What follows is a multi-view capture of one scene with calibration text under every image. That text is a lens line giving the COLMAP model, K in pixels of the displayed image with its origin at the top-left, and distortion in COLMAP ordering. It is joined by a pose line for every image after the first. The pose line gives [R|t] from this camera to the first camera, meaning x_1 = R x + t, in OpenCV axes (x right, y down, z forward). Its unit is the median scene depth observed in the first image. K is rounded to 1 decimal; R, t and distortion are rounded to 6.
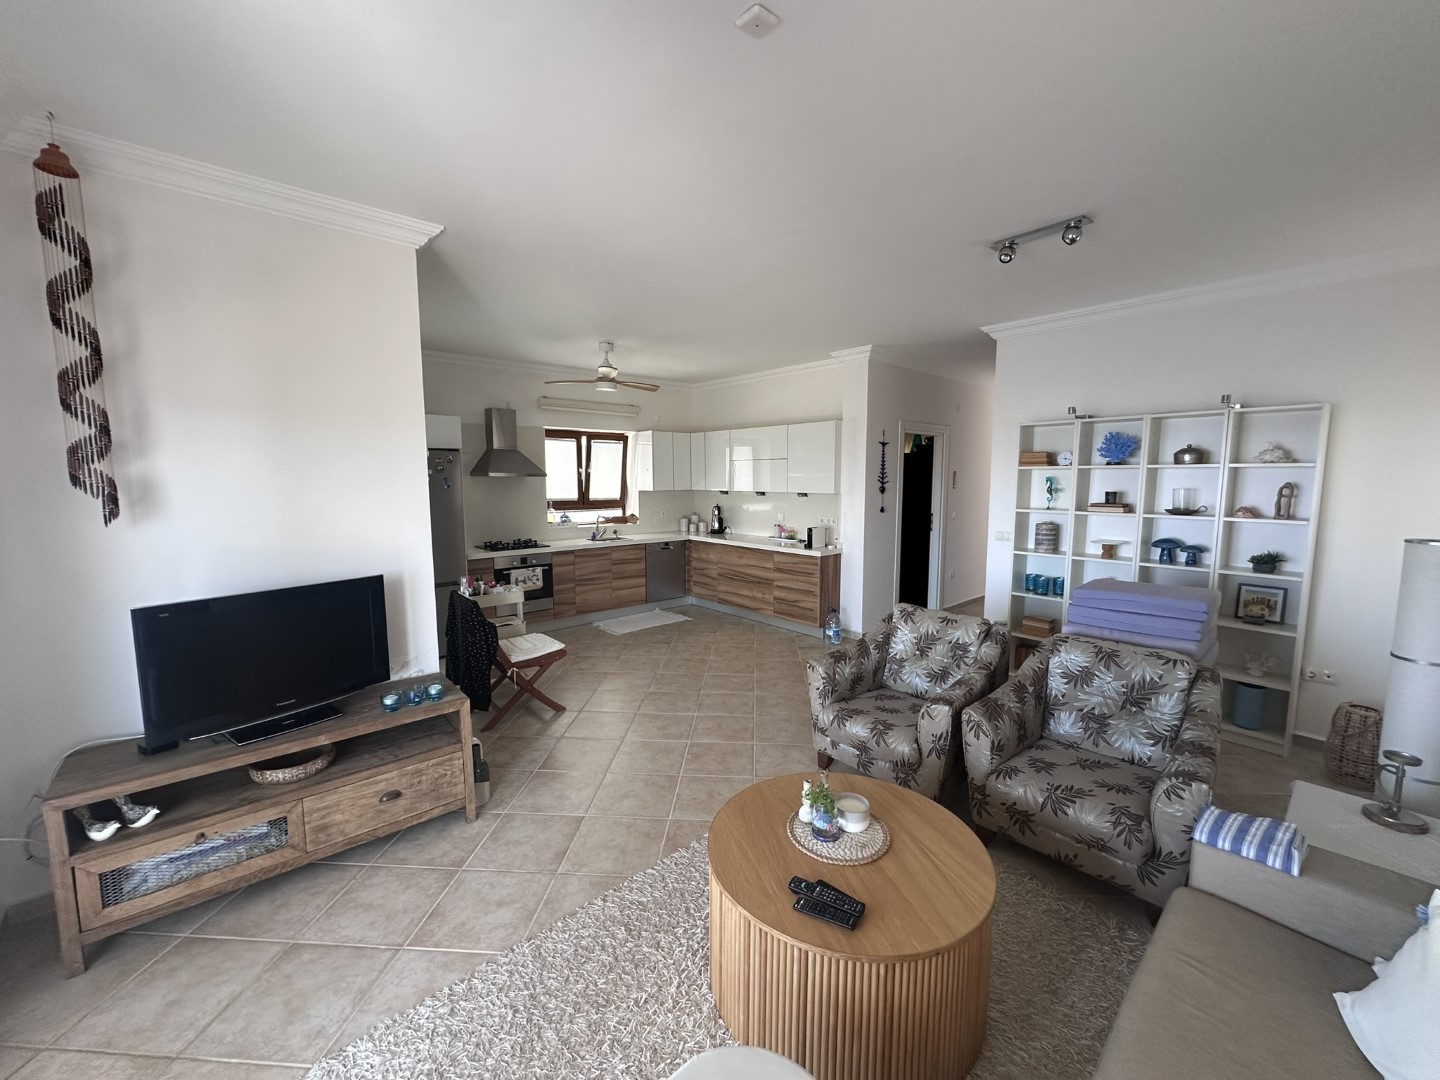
lens RADIAL K [[567.7, 0, 723.5], [0, 567.7, 540.0], [0, 0, 1]] dist [-0.004045, 0.000912]
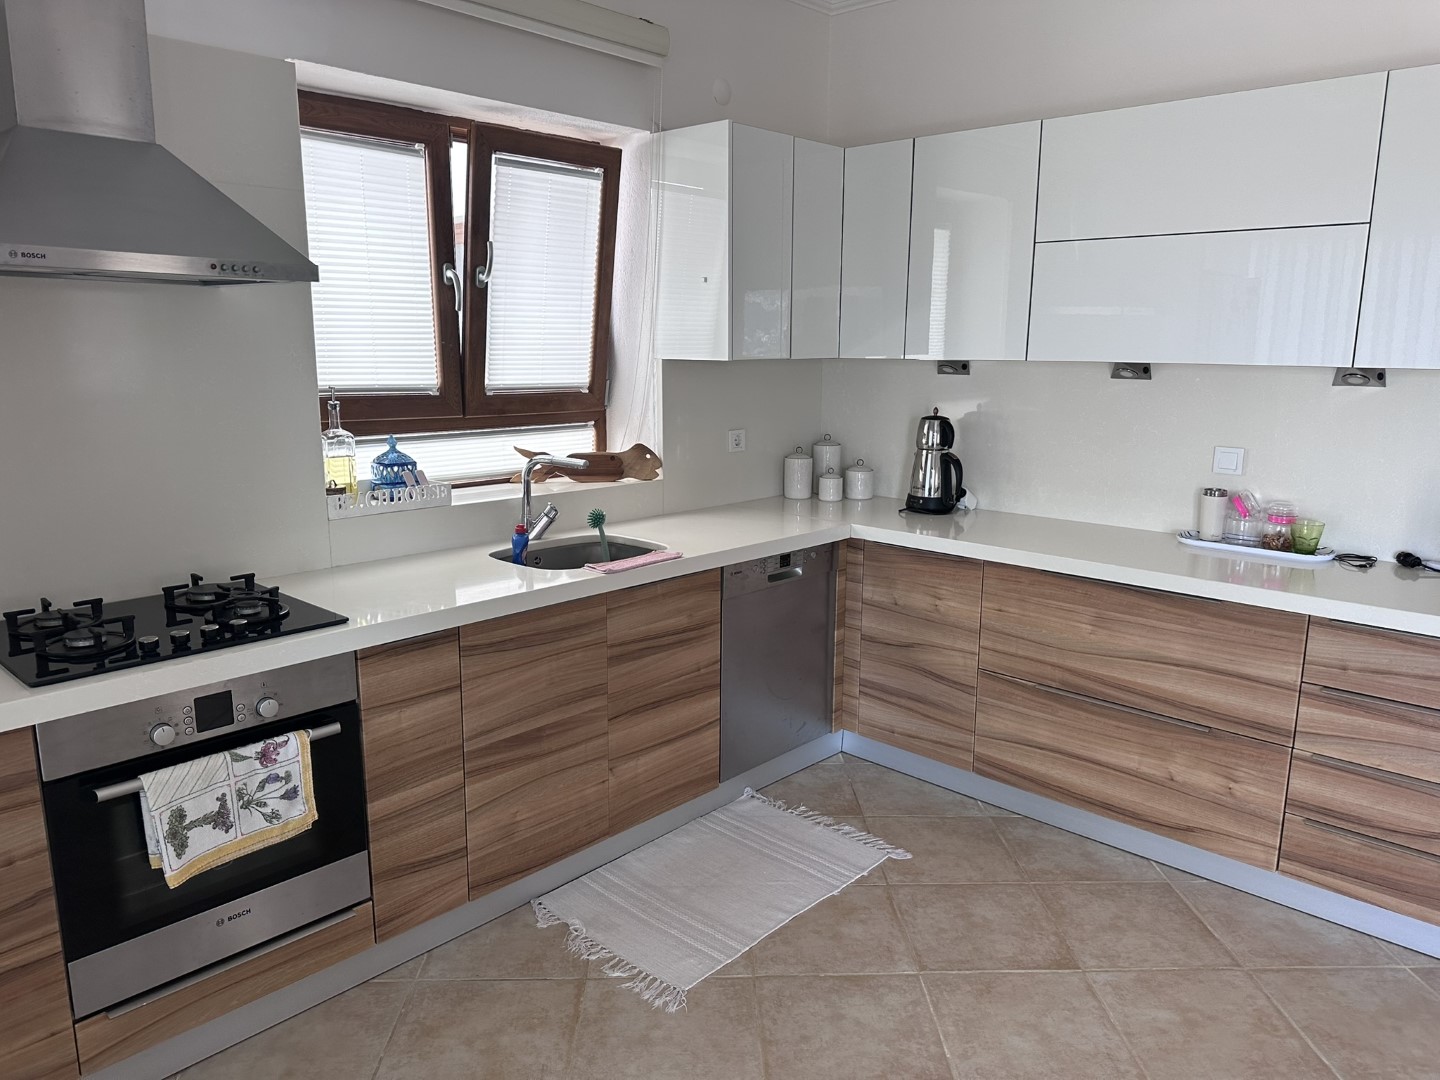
lens RADIAL K [[977.7, 0, 717.3], [0, 977.7, 541.3], [0, 0, 1]] dist [0.089292, -0.051971]
pose [[0.995585, -0.010206, 0.093313, -0.173913], [0.001504, 0.995678, 0.092859, -0.044938], [-0.093857, -0.092309, 0.991297, 0.536942]]
